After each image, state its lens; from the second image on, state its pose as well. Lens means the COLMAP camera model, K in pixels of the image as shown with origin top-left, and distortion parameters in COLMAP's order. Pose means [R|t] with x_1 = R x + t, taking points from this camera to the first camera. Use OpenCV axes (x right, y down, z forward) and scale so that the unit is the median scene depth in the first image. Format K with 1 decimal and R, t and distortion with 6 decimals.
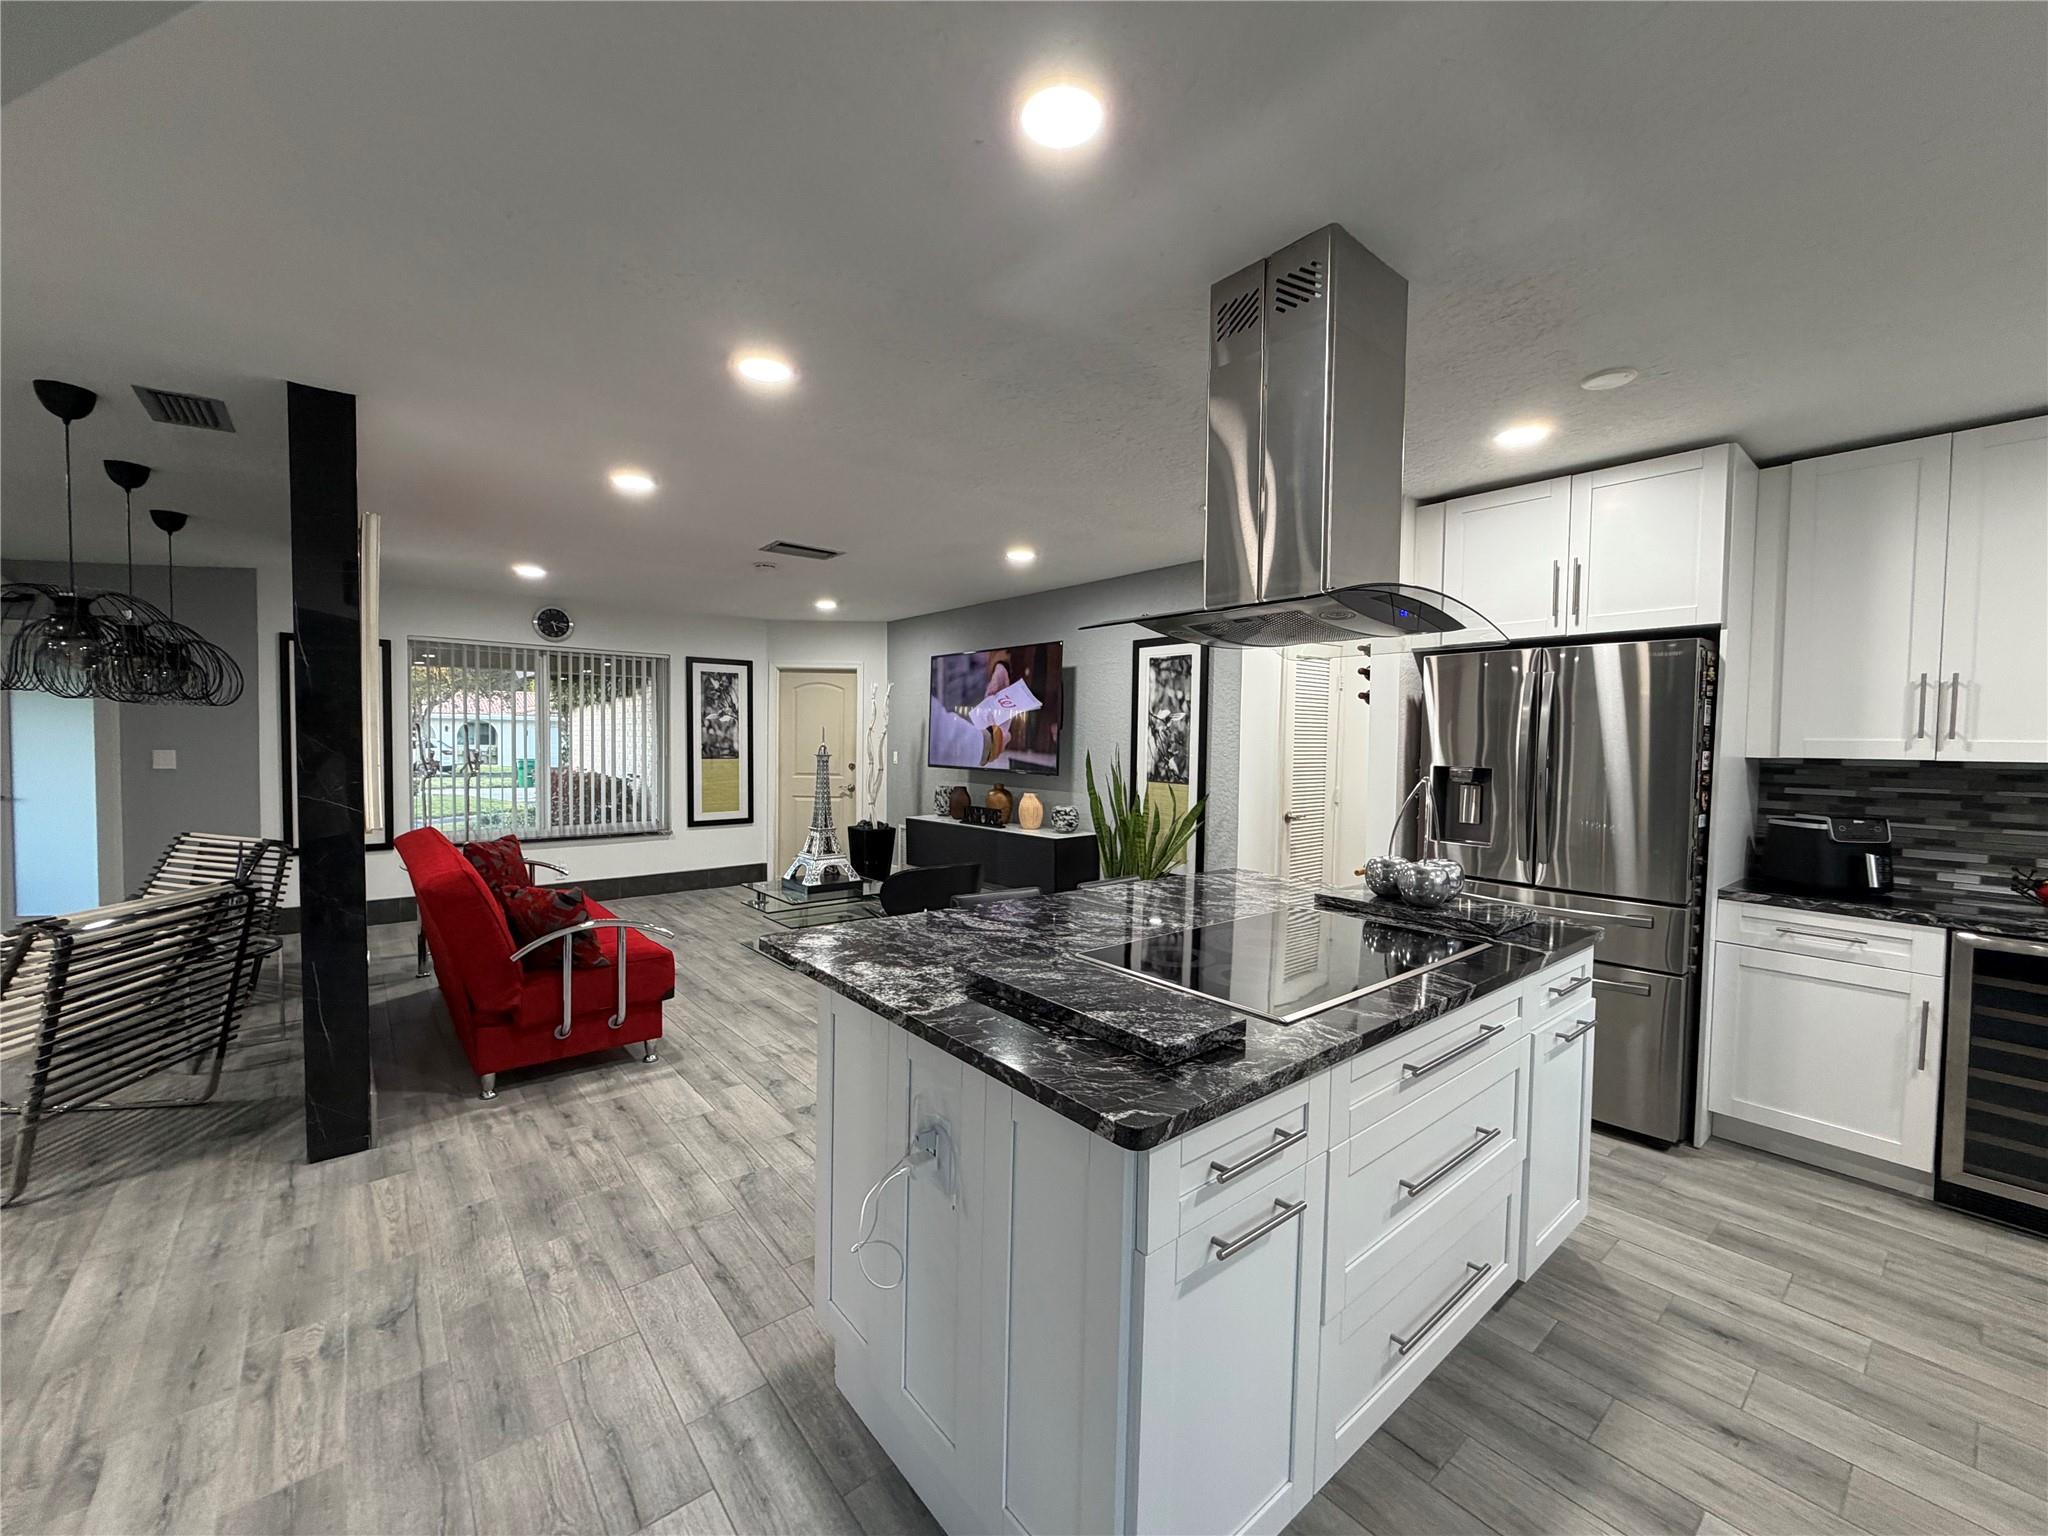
lens RADIAL K [[816.2, 0, 1013.8], [0, 816.2, 769.7], [0, 0, 1]] dist [0.000089, 0.000013]
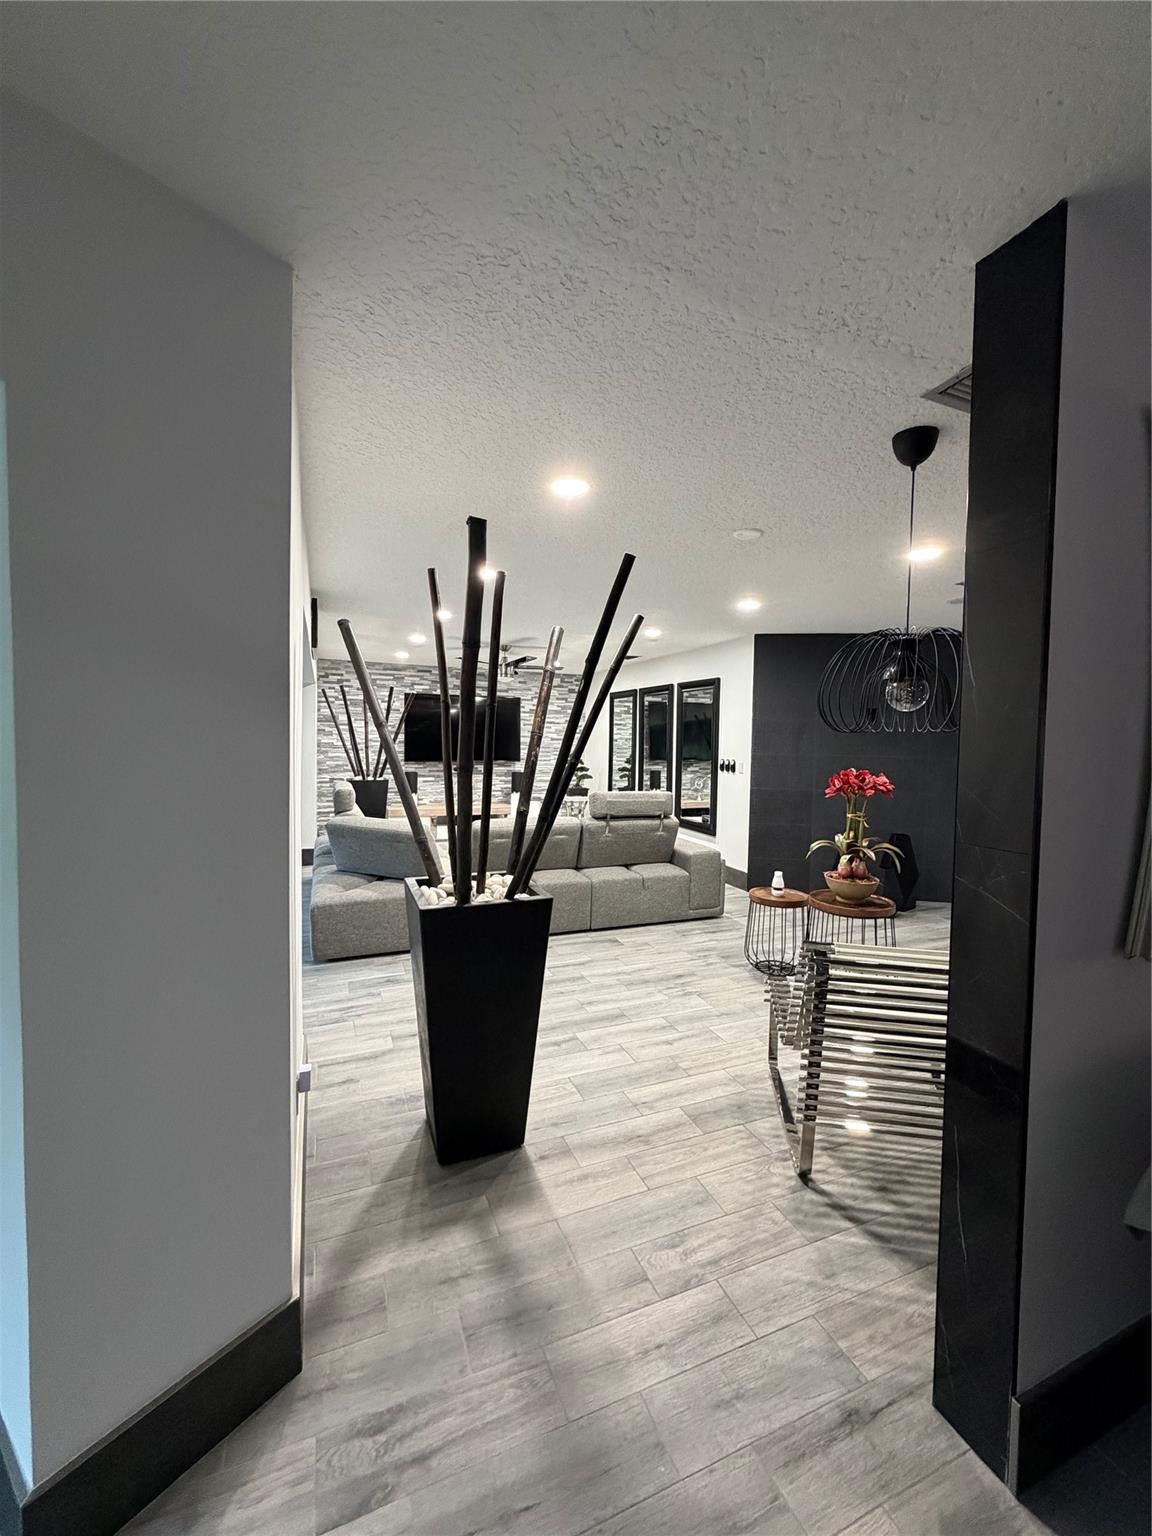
lens RADIAL K [[610.0, 0, 574.7], [0, 610.0, 760.8], [0, 0, 1]] dist [-0.001218, 0.000195]
pose [[-0.297365, 0.021143, -0.954530, -0.253030], [-0.056194, 0.997634, 0.039604, -0.055906], [0.953109, 0.065416, -0.295474, 0.713029]]
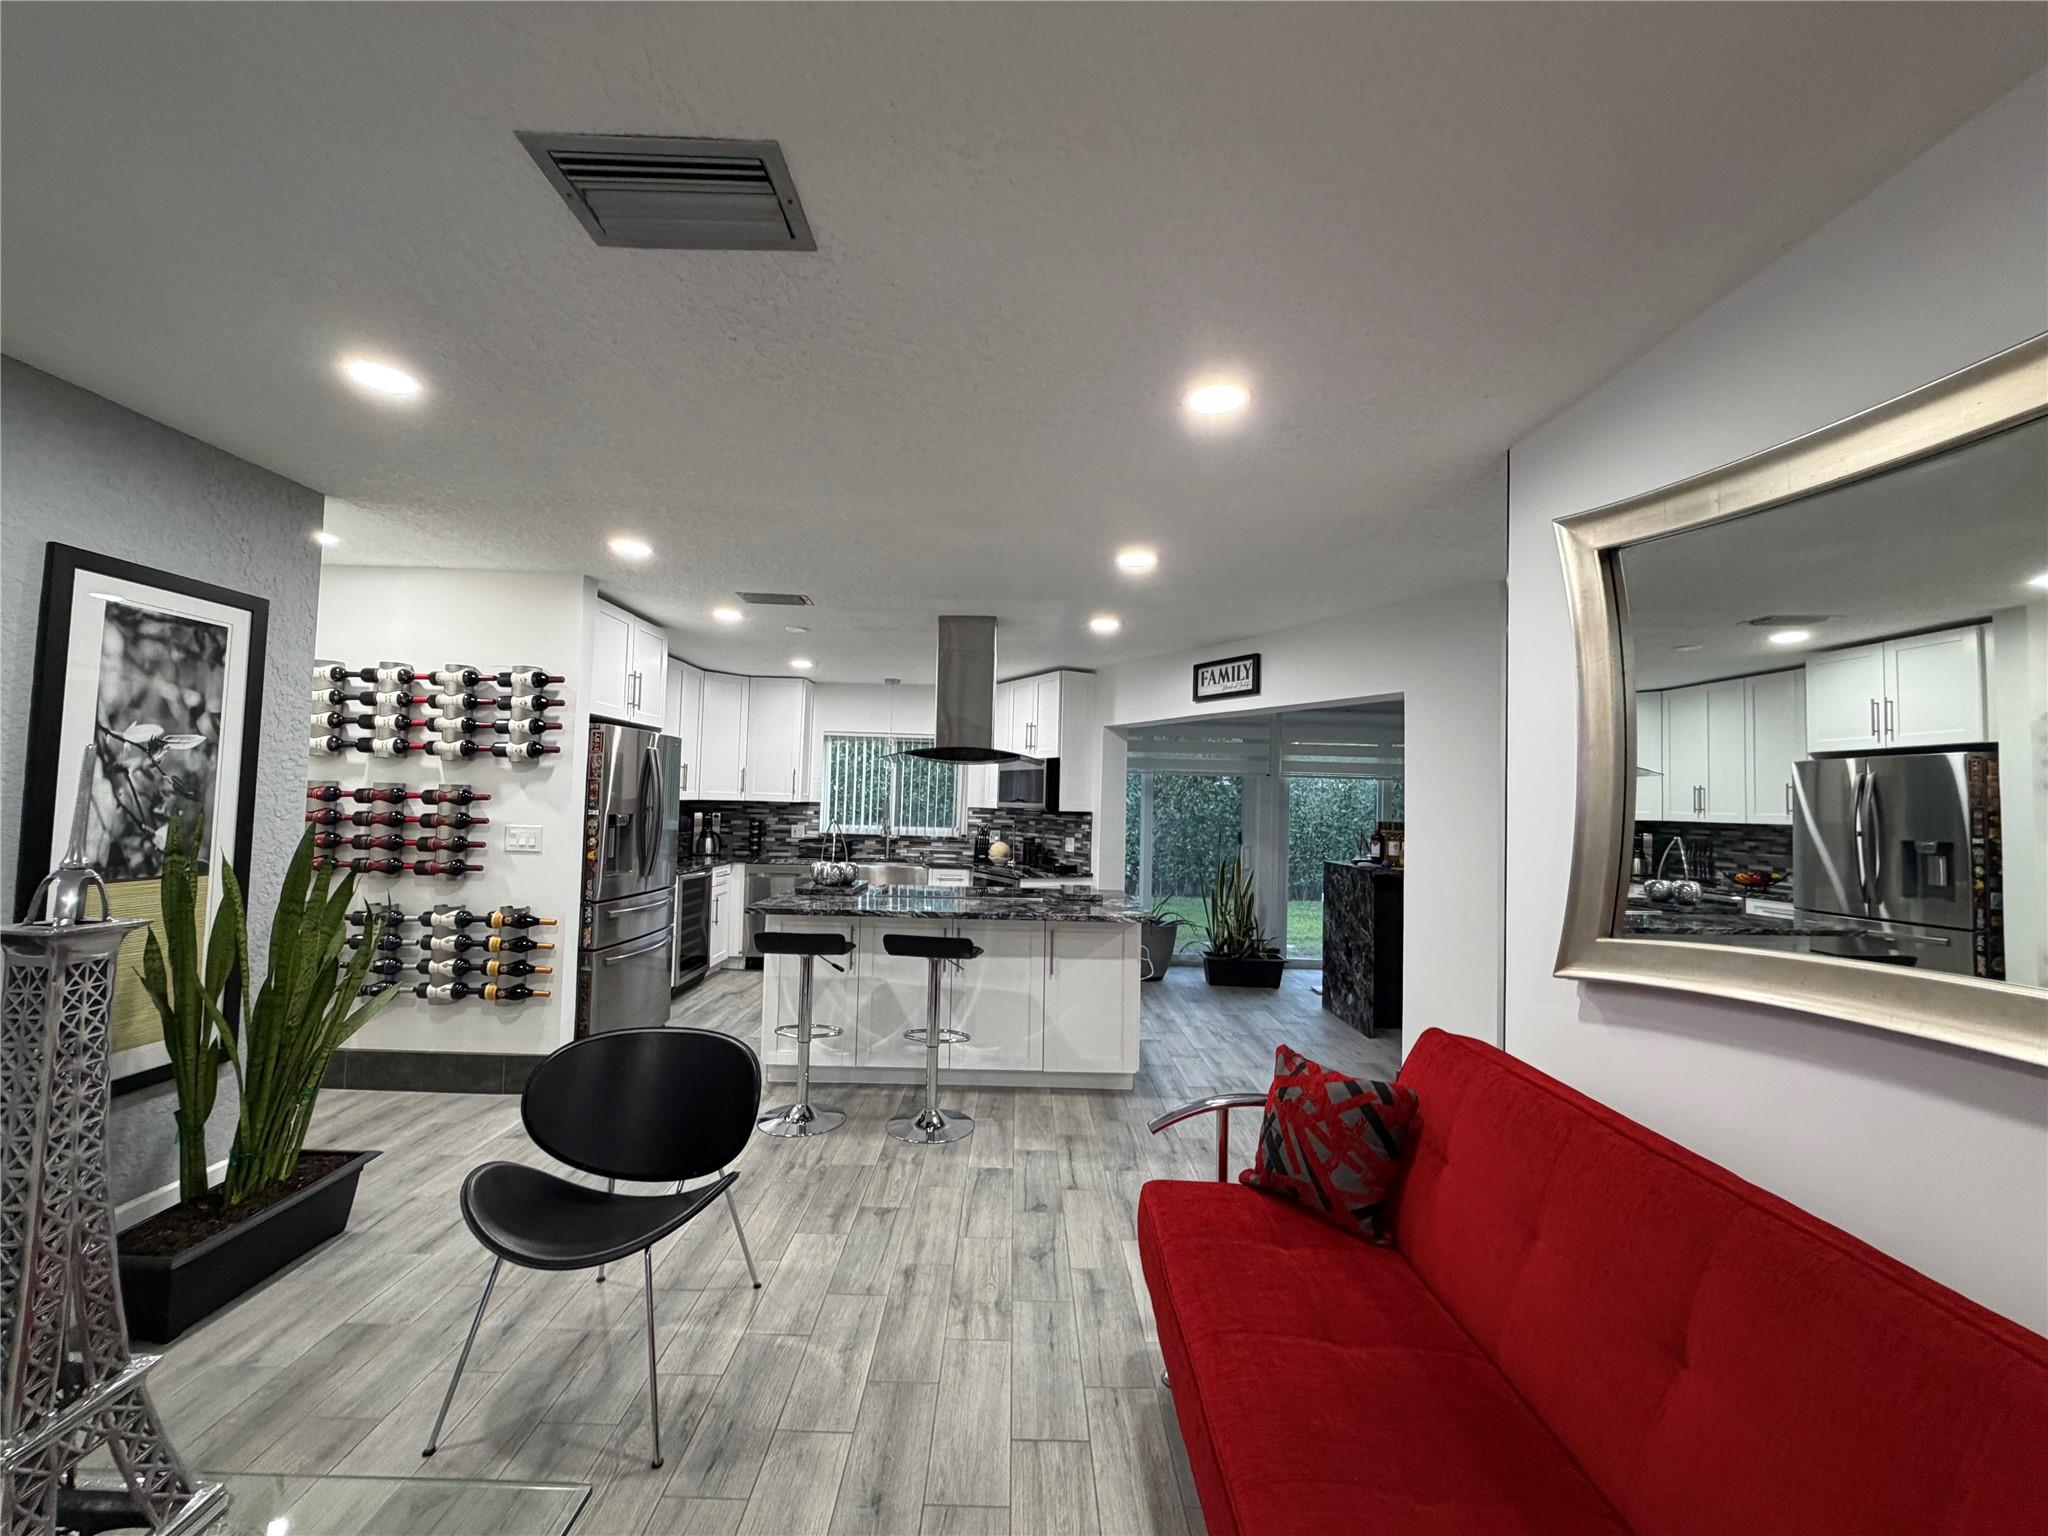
lens RADIAL K [[816.2, 0, 1013.8], [0, 816.2, 769.7], [0, 0, 1]] dist [0.000089, 0.000013]
pose [[-0.768677, -0.009444, 0.639567, -0.832837], [-0.012090, 0.999927, 0.000234, -0.089611], [-0.639523, -0.007553, -0.768735, 1.750552]]
